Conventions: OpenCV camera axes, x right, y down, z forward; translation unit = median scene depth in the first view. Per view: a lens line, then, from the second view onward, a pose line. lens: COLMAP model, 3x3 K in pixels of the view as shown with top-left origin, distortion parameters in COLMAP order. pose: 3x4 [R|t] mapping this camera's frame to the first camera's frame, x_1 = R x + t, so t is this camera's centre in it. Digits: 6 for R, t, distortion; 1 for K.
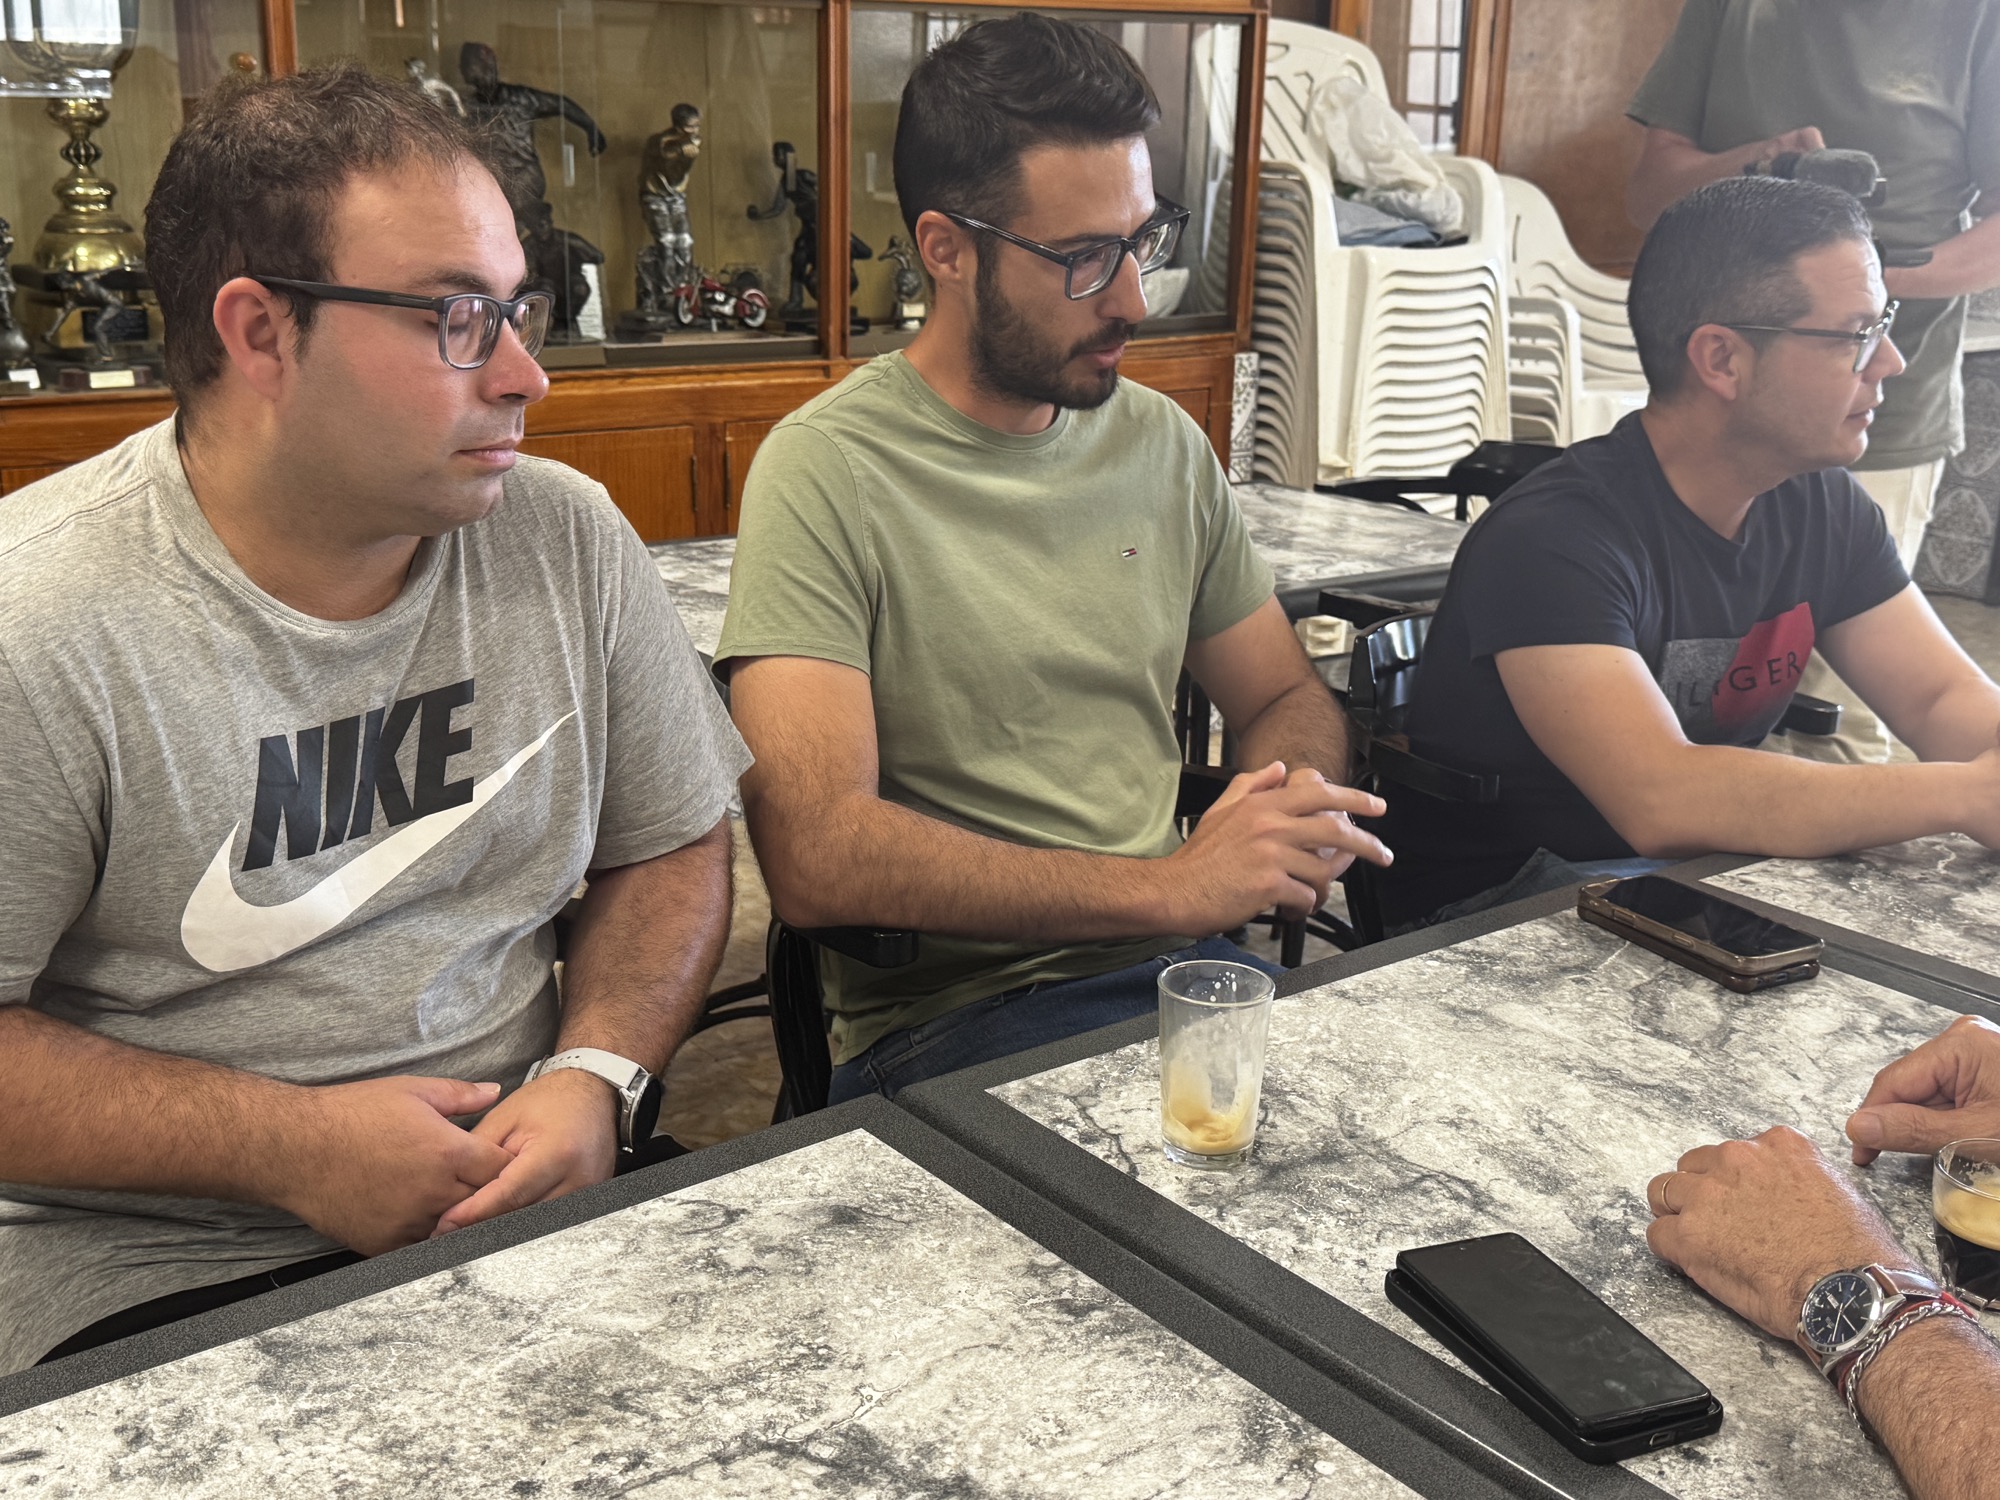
lens RADIAL K [[2253.7, 0, 1000.0], [0, 2253.7, 750.0], [0, 0, 1]] dist [0.184689, -0.522033]
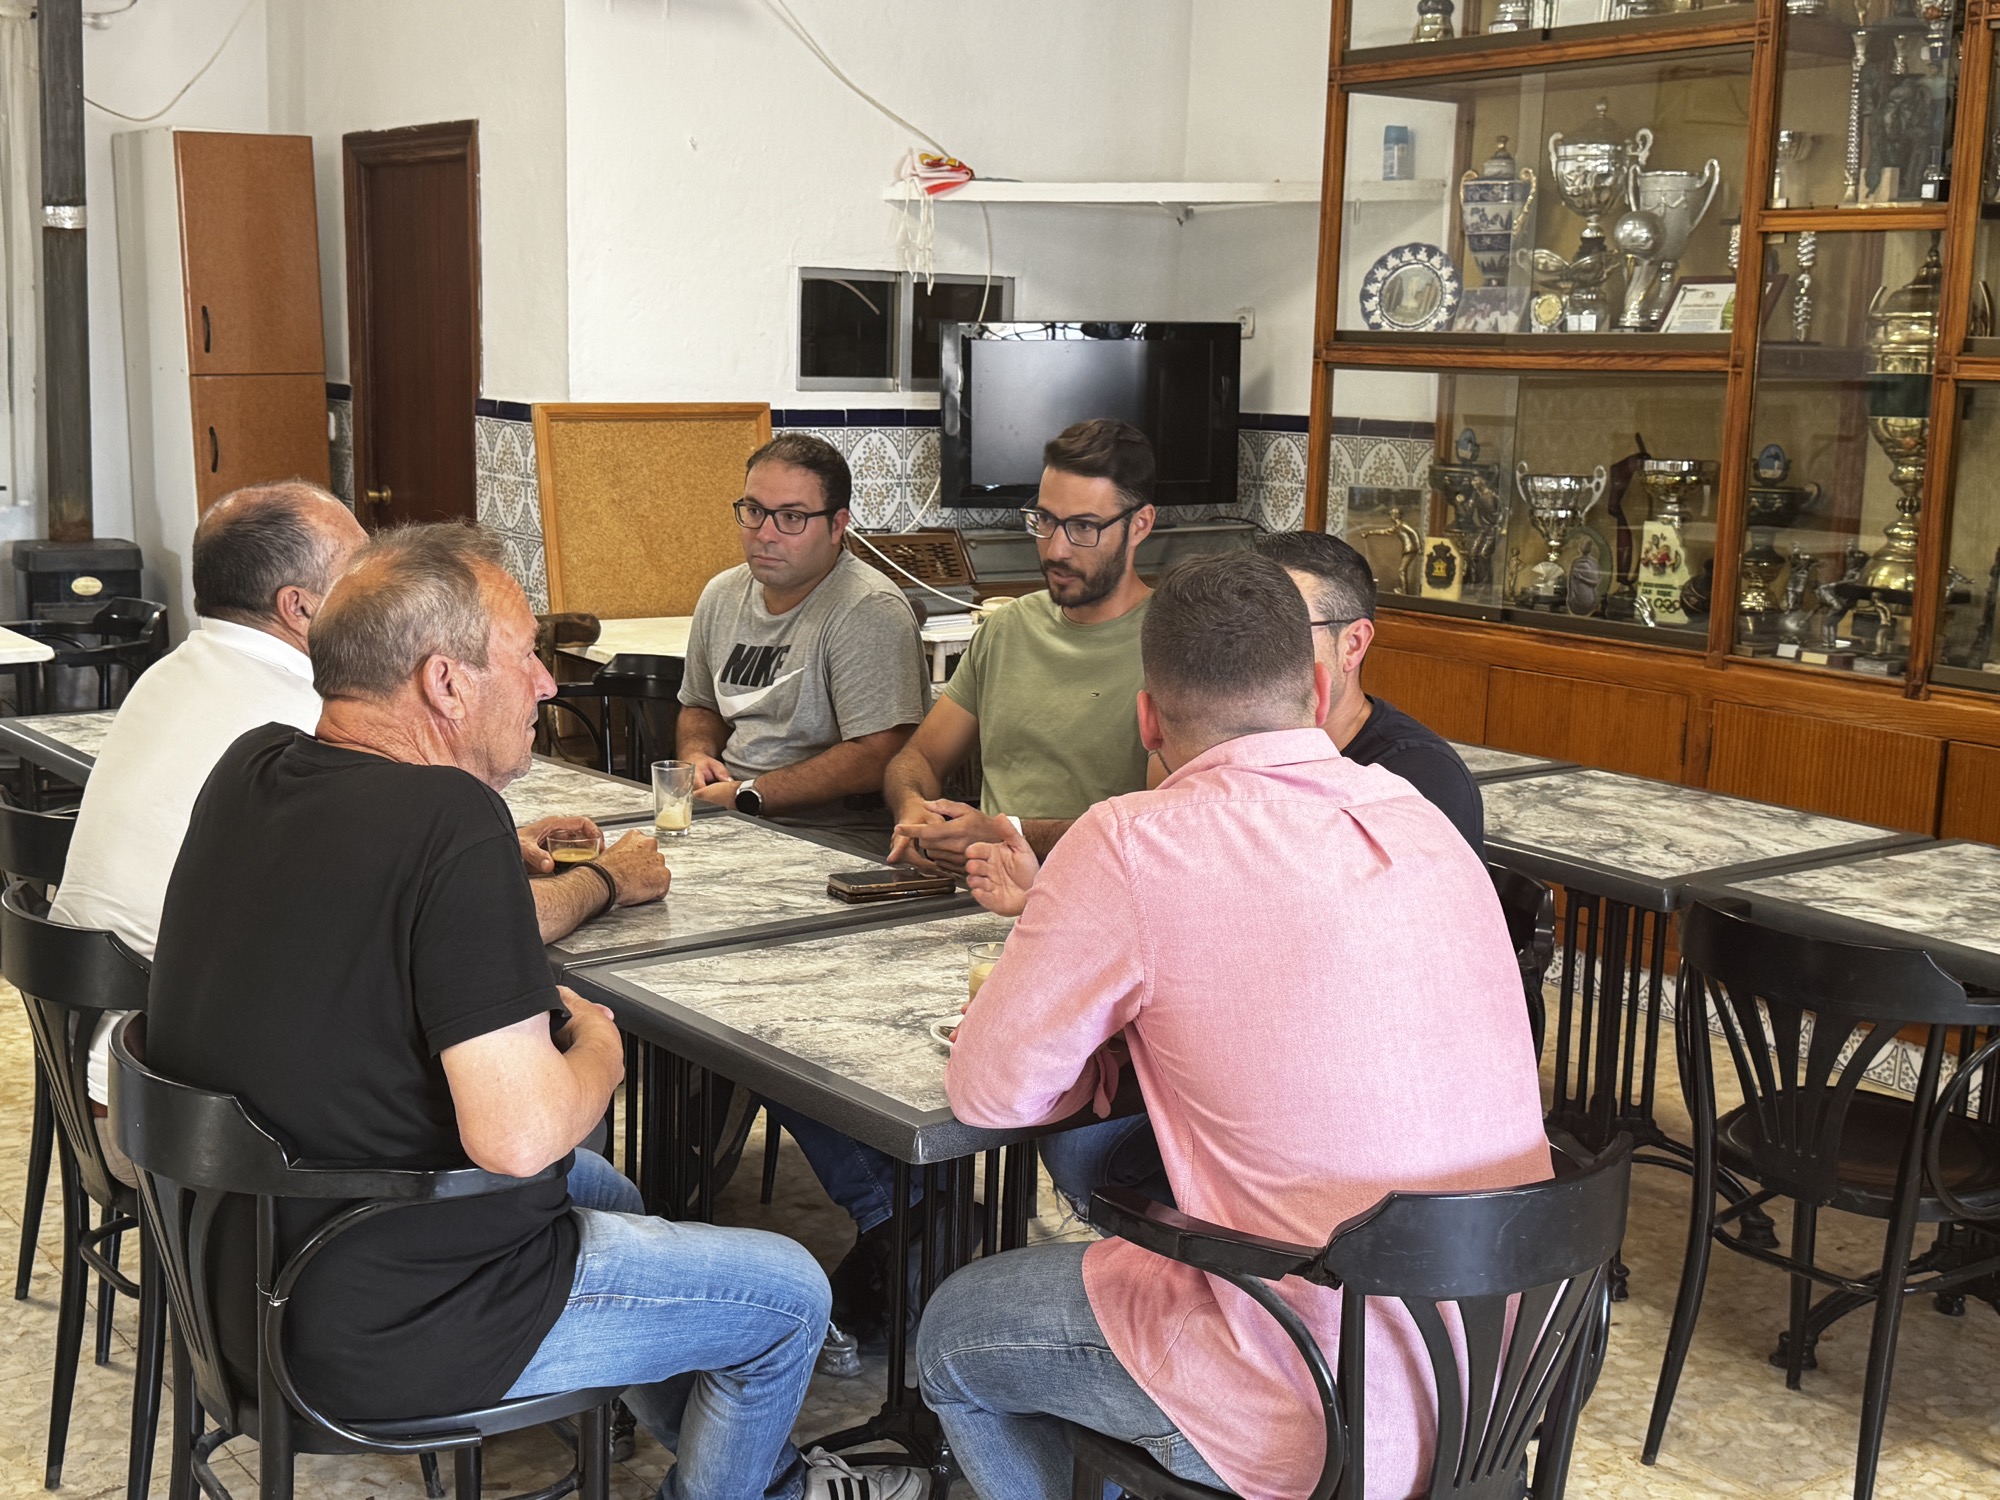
lens RADIAL K [[2226.0, 0, 1000.0], [0, 2226.0, 750.0], [0, 0, 1]] dist [0.162657, 0.012955]
pose [[0.042607, 0.159247, -0.986319, 0.826736], [-0.310332, 0.940493, 0.138443, -0.121891], [0.949673, 0.300187, 0.089491, 0.341251]]
